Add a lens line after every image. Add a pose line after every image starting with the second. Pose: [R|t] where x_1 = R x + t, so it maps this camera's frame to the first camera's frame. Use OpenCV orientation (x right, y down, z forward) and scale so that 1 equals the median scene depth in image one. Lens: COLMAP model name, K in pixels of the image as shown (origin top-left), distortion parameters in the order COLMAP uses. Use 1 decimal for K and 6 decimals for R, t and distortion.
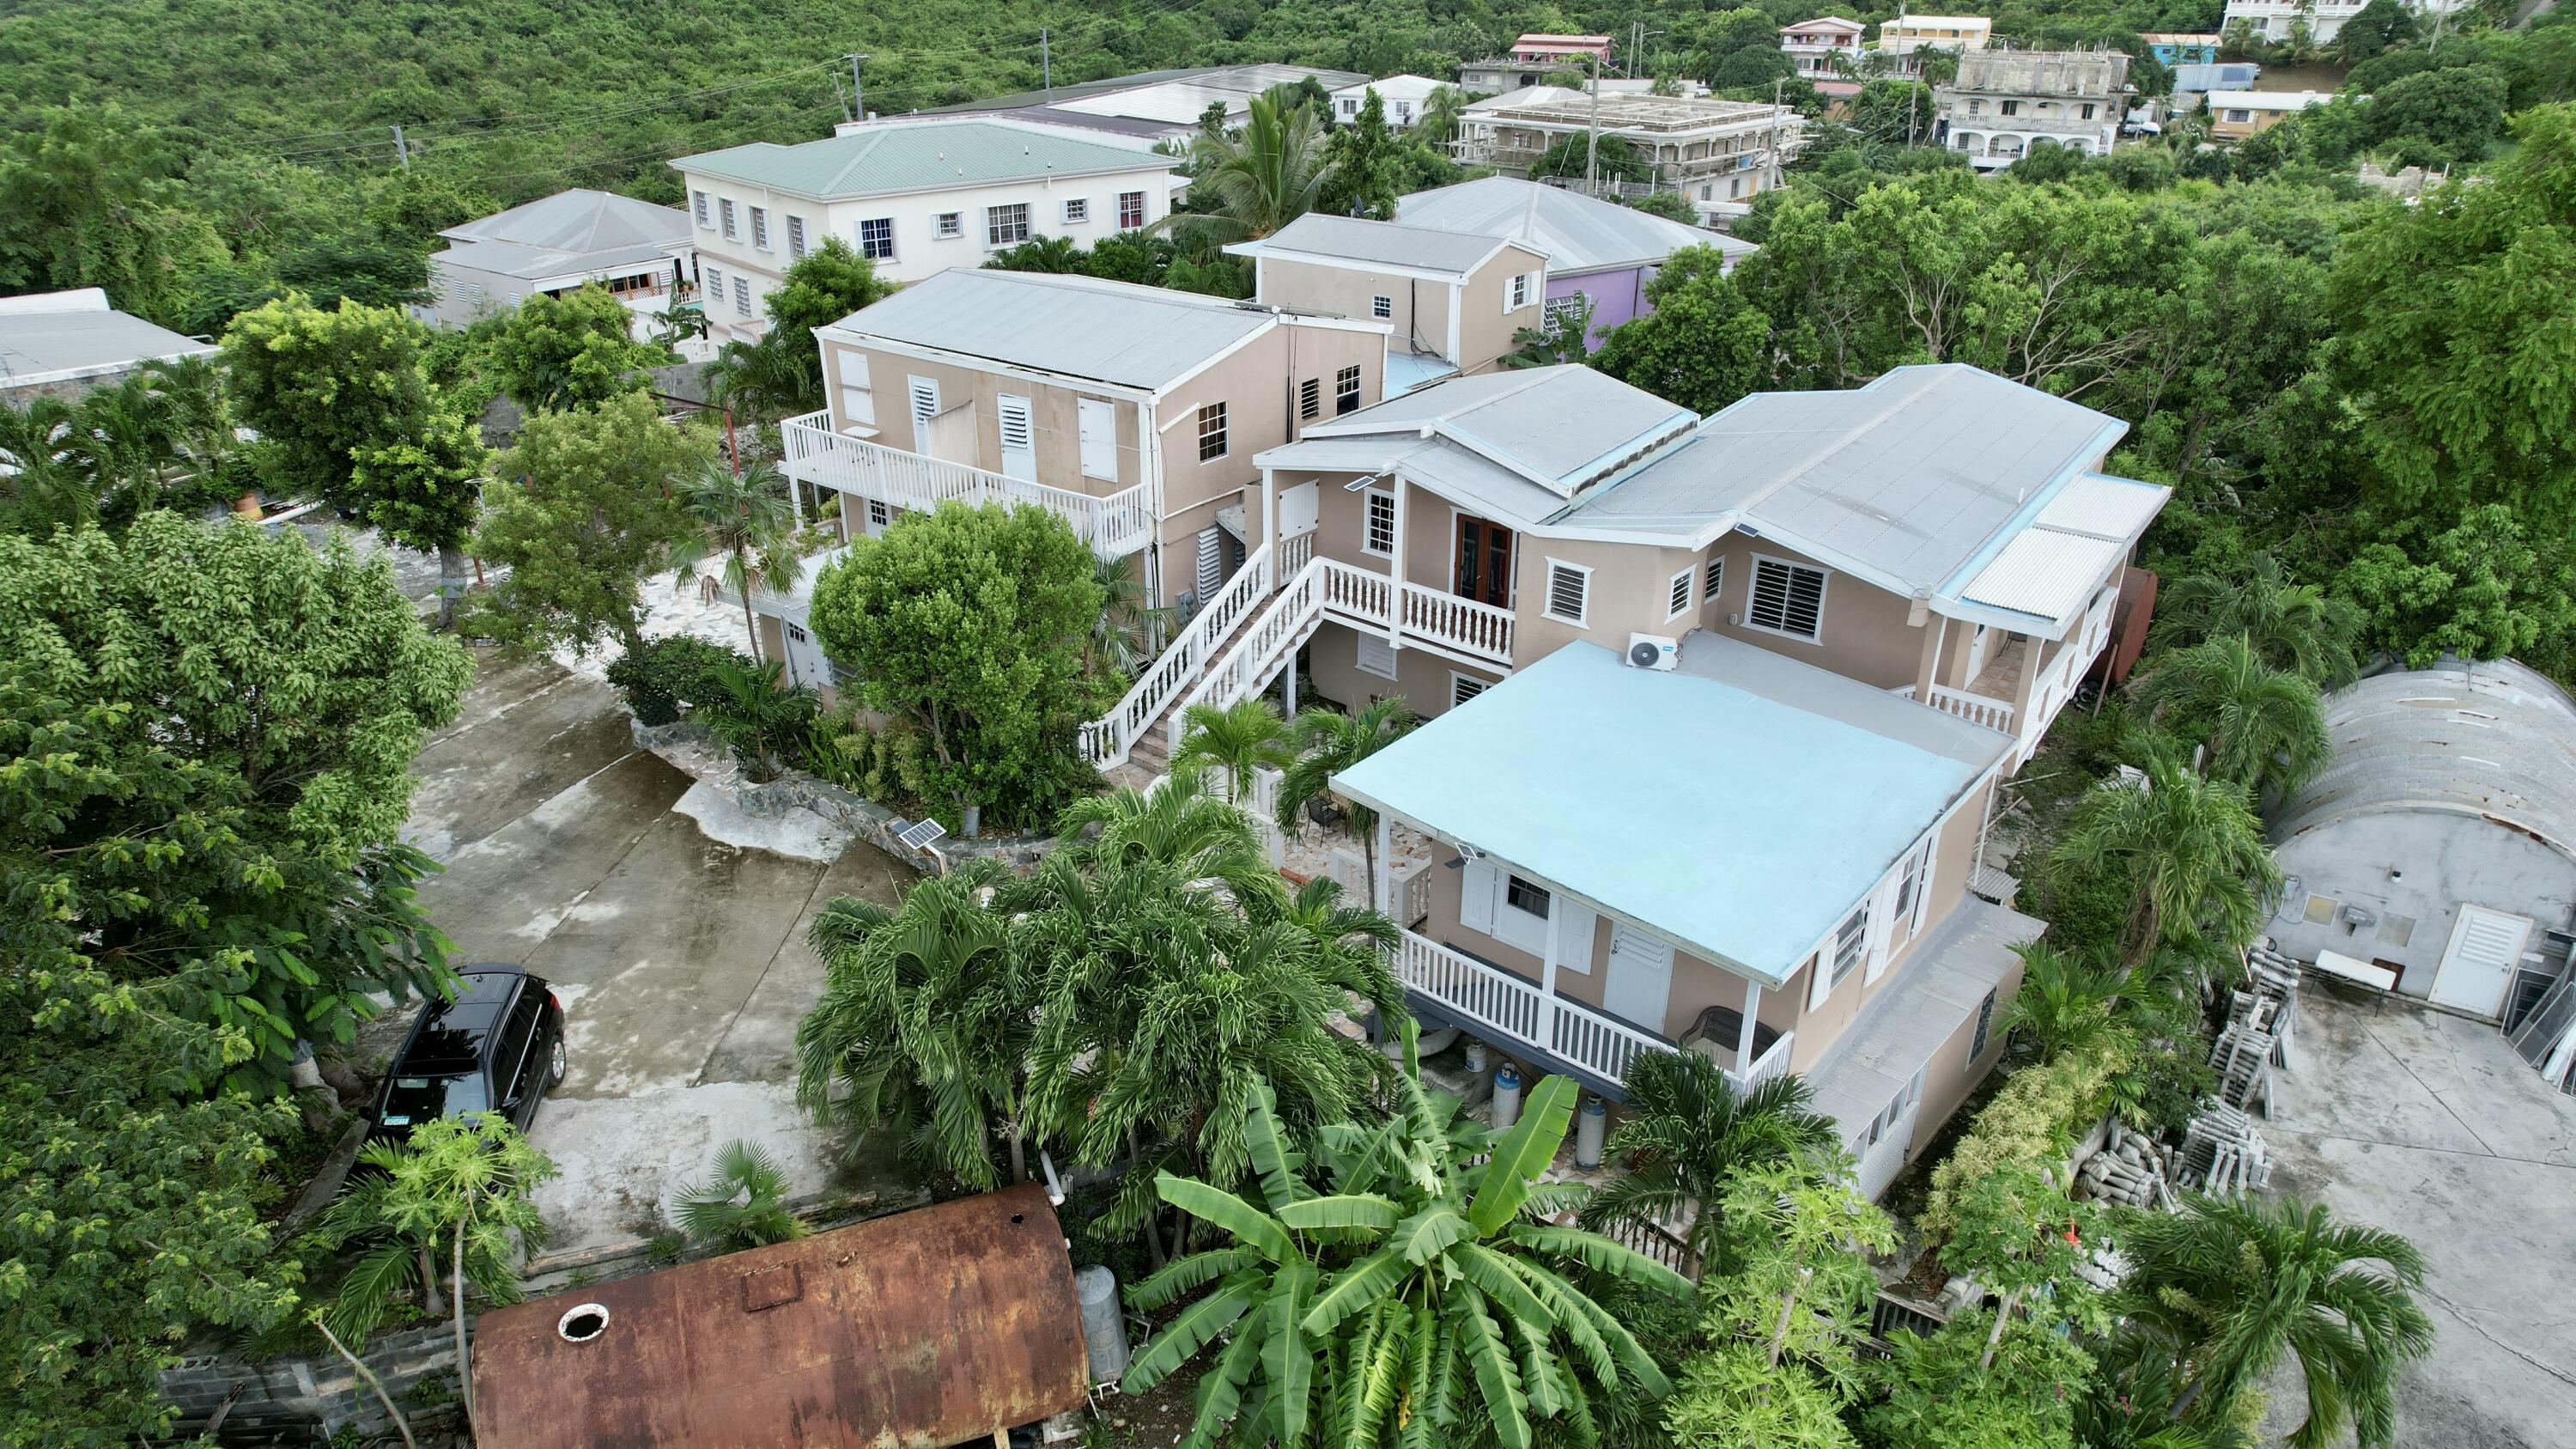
lens RADIAL K [[1646.5, 0, 1288.0], [0, 1646.5, 724.5], [0, 0, 1]] dist [-0.049730, 0.019443]
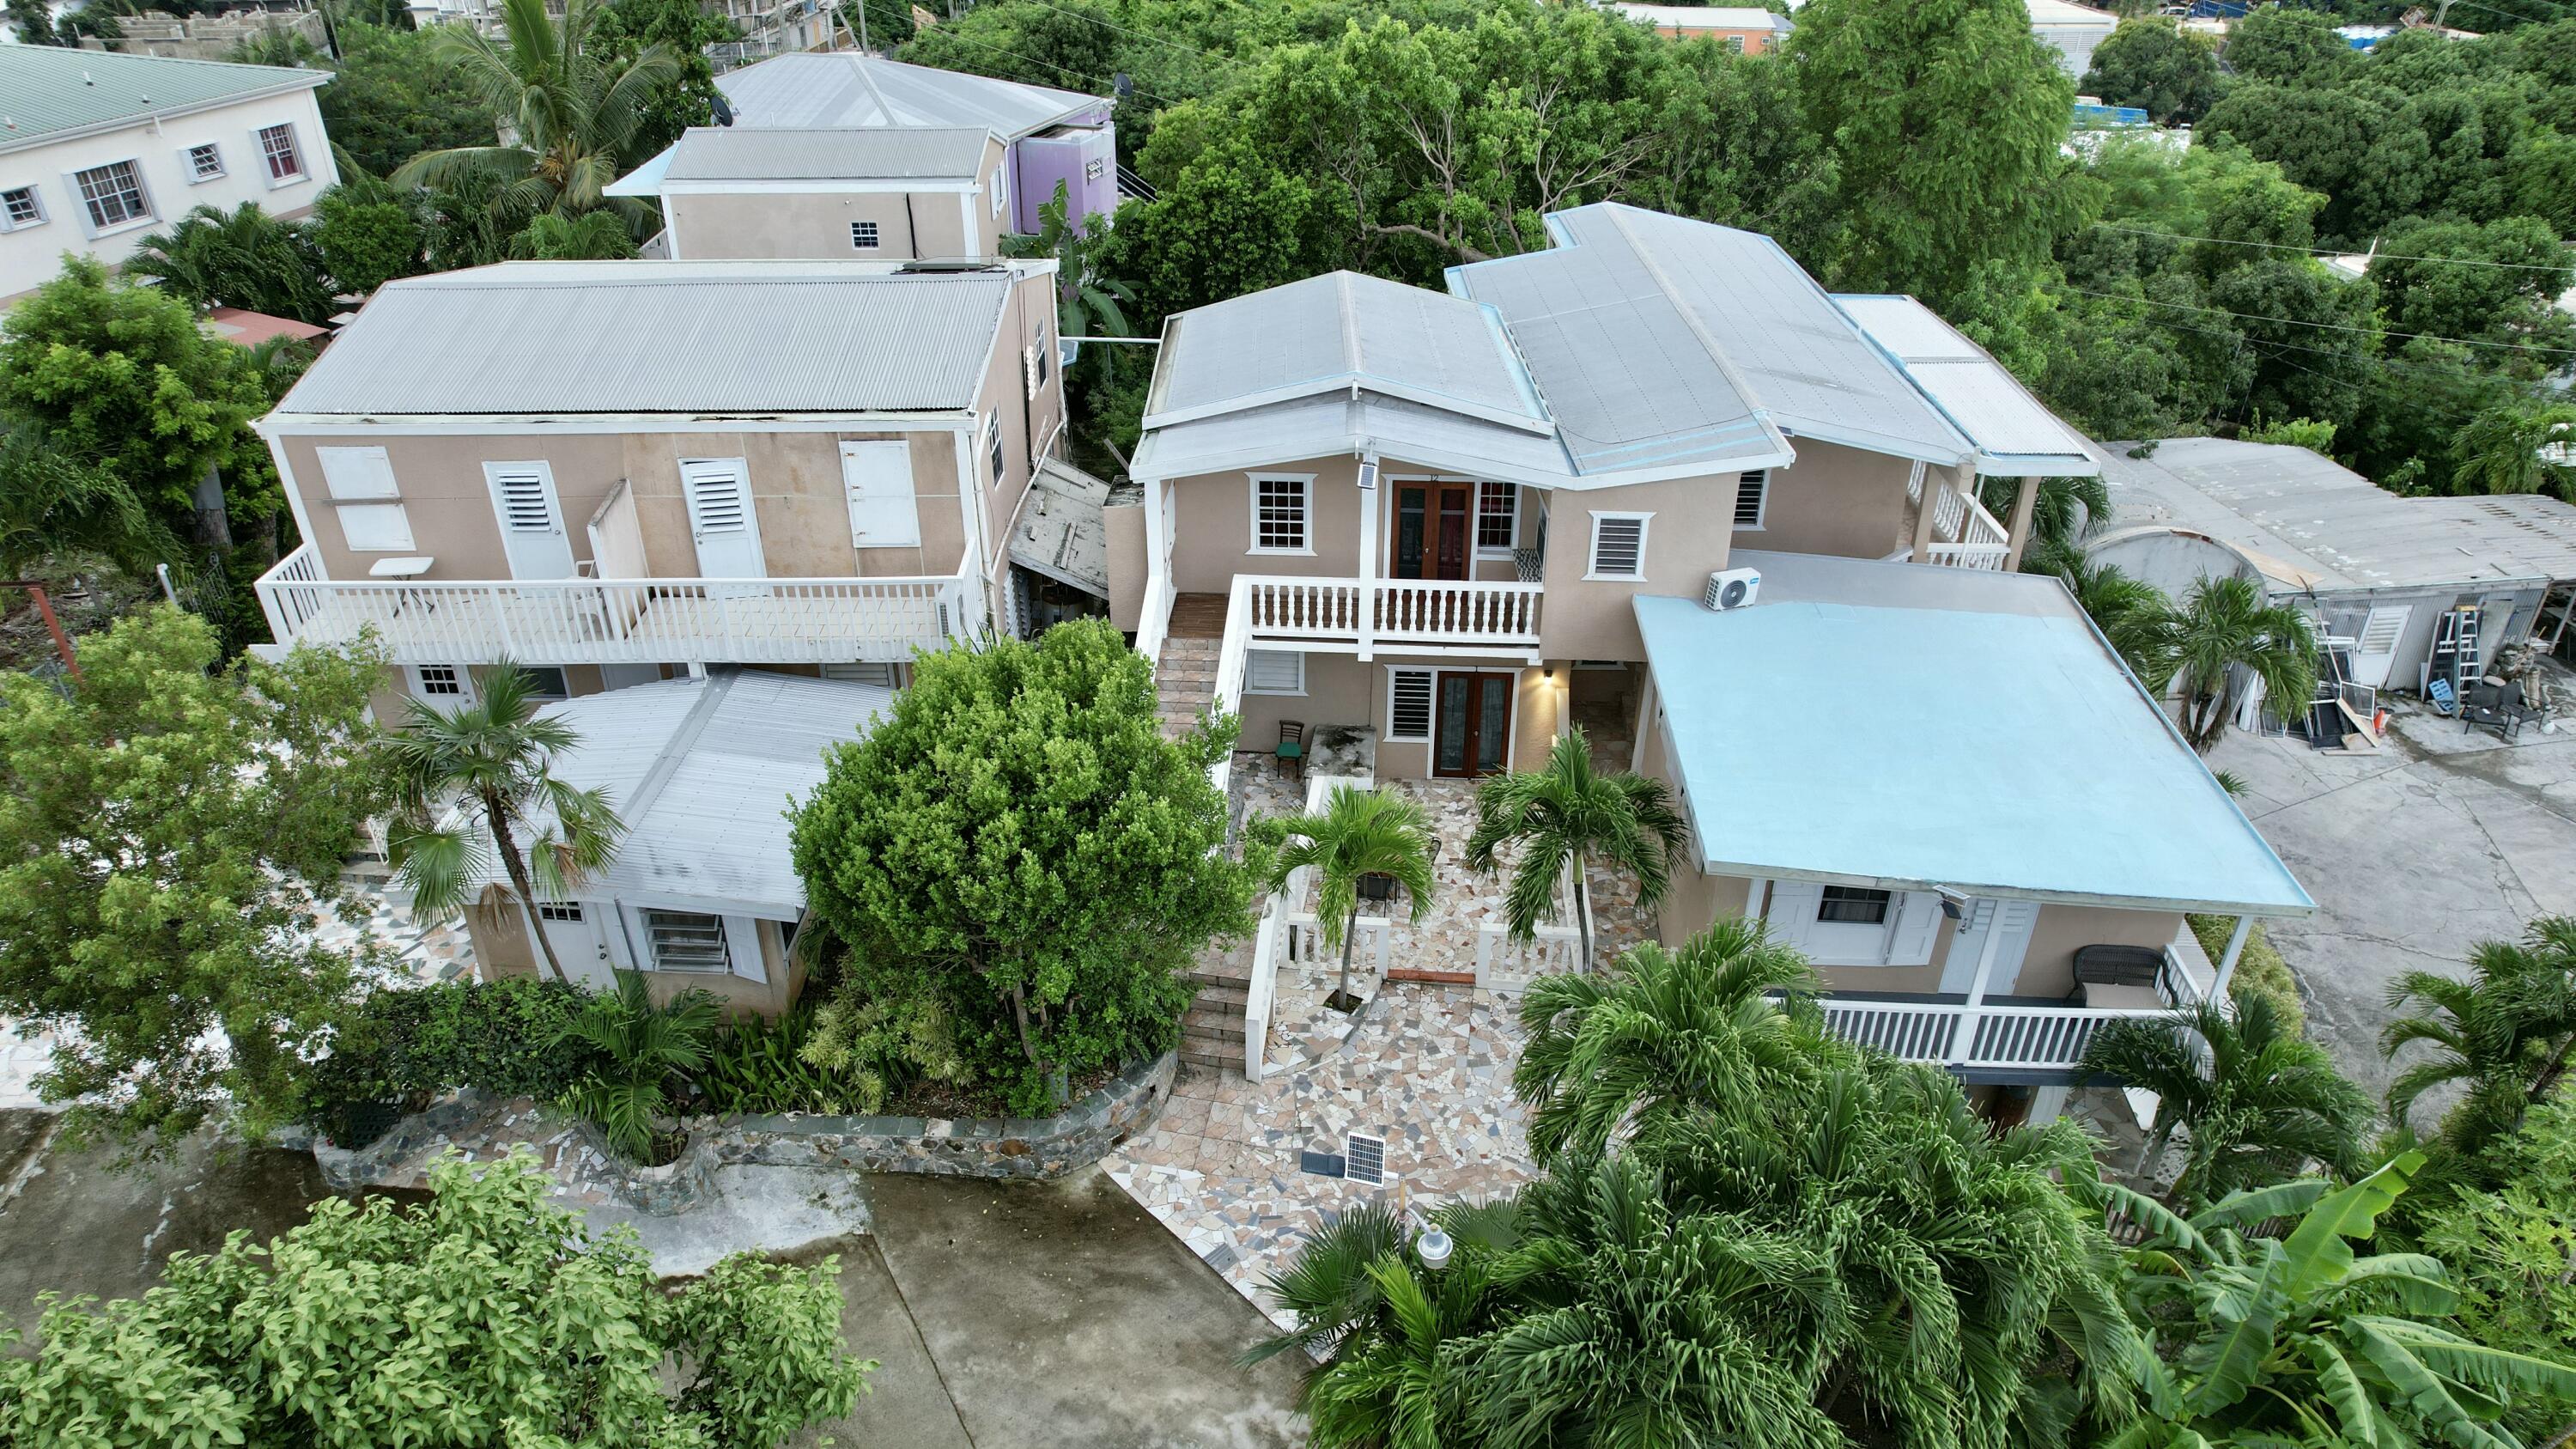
lens RADIAL K [[1662.1, 0, 1302.9], [0, 1662.1, 725.2], [0, 0, 1]] dist [-0.088554, 0.082530]
pose [[0.796135, -0.308198, 0.520752, -0.355598], [0.259939, 0.951316, 0.165621, -0.144049], [-0.546444, 0.003507, 0.837488, 0.302041]]
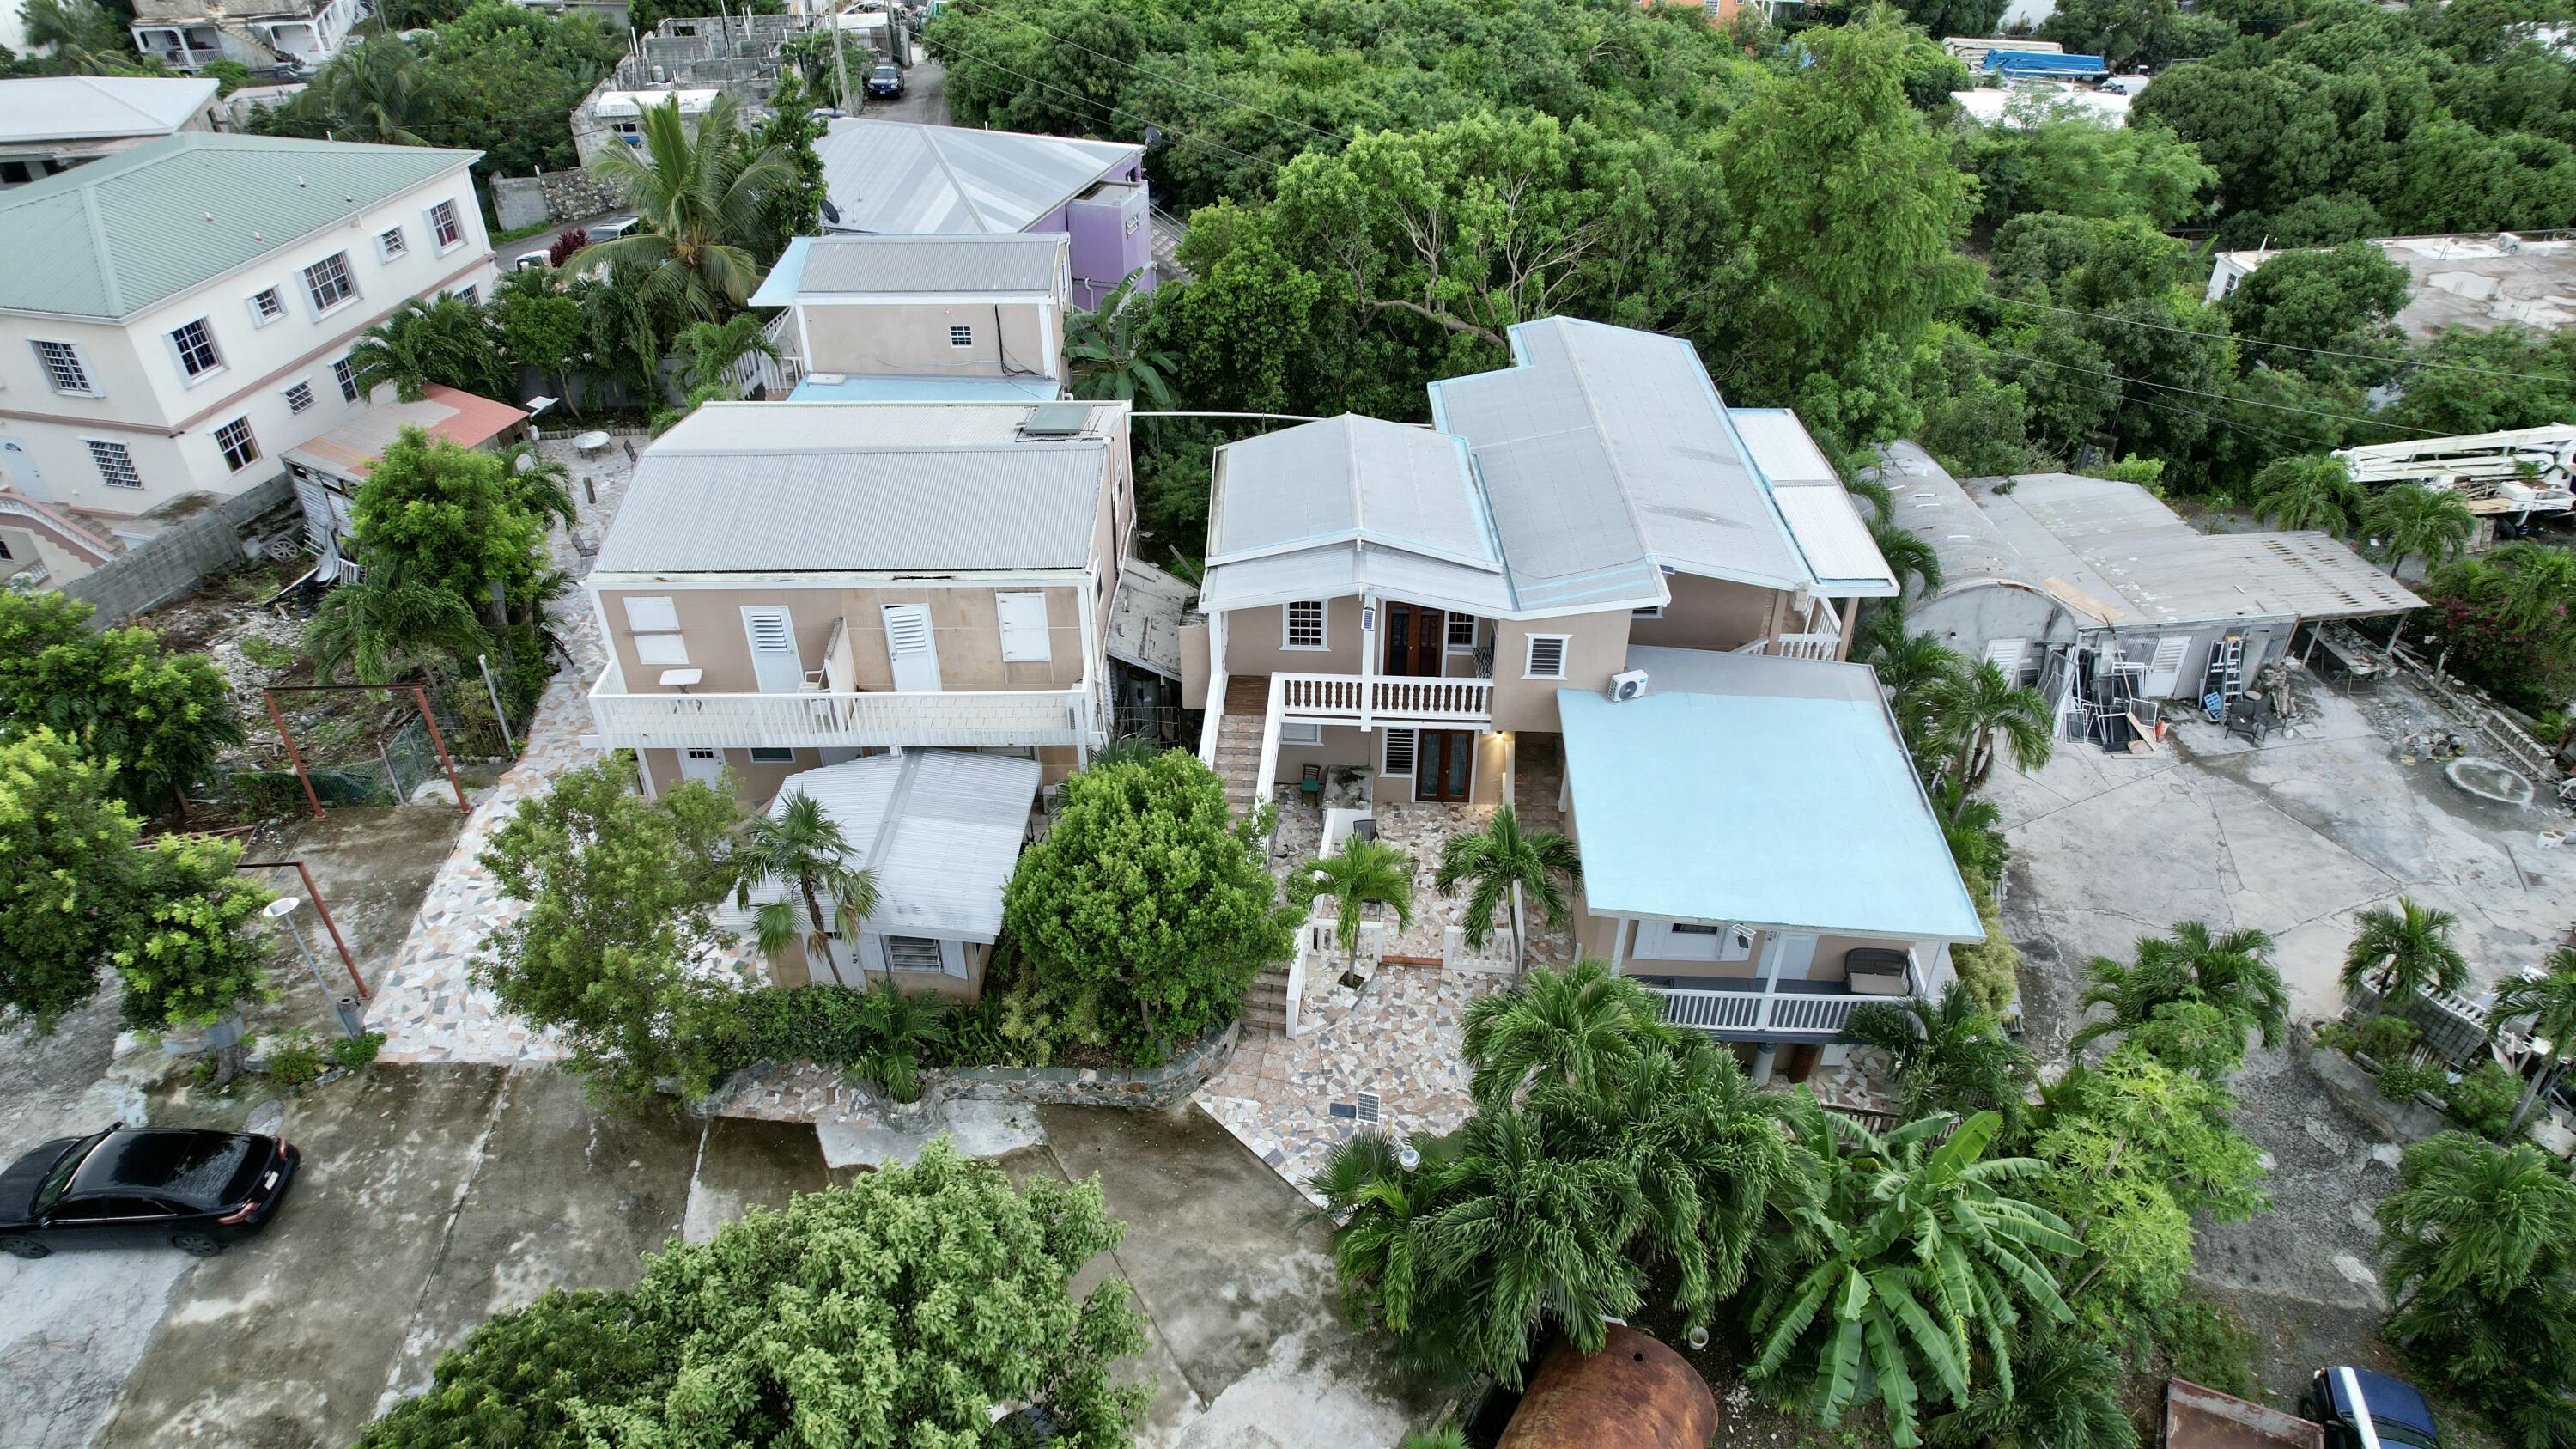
lens RADIAL K [[1662.1, 0, 1302.9], [0, 1662.1, 725.2], [0, 0, 1]] dist [-0.088554, 0.082530]
pose [[0.793900, -0.352256, 0.495620, -0.479432], [0.262020, 0.933727, 0.243923, -0.305818], [-0.548697, -0.063788, 0.833584, 0.070107]]
